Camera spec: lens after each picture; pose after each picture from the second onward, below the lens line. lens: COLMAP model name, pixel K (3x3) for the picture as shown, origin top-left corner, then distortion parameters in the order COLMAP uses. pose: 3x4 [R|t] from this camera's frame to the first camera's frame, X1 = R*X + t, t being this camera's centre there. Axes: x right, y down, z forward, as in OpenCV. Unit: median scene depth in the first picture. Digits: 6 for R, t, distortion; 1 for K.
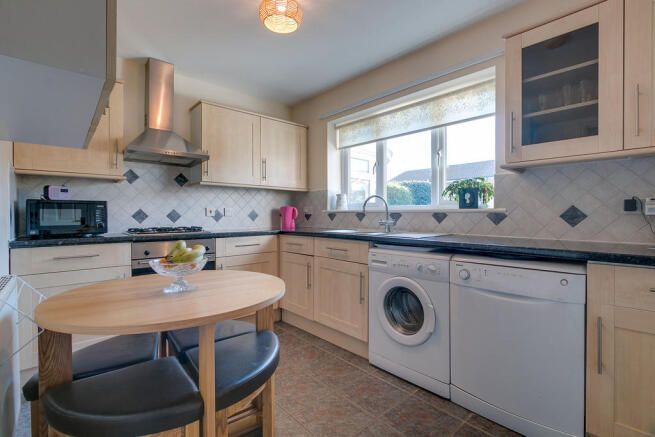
lens RADIAL K [[304.6, 0, 324.9], [0, 304.6, 216.6], [0, 0, 1]] dist [-0.005209, 0.001028]
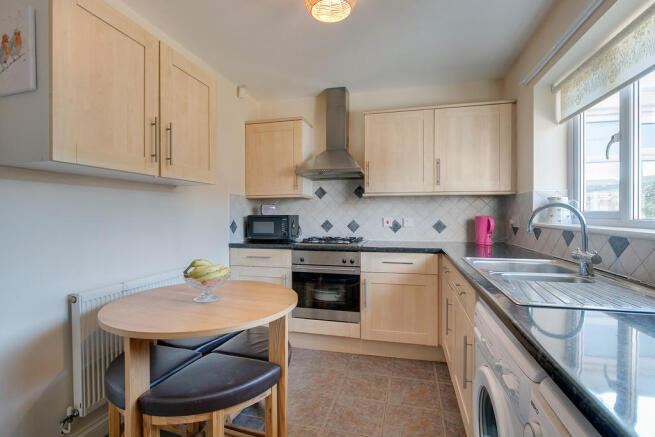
lens RADIAL K [[304.6, 0, 326.4], [0, 304.6, 217.8], [0, 0, 1]] dist [-0.005209, 0.001028]
pose [[0.554454, 0.011117, -0.832140, 0.346072], [-0.004172, 0.999935, 0.010579, -0.042865], [0.832204, -0.002394, 0.554465, 0.323983]]
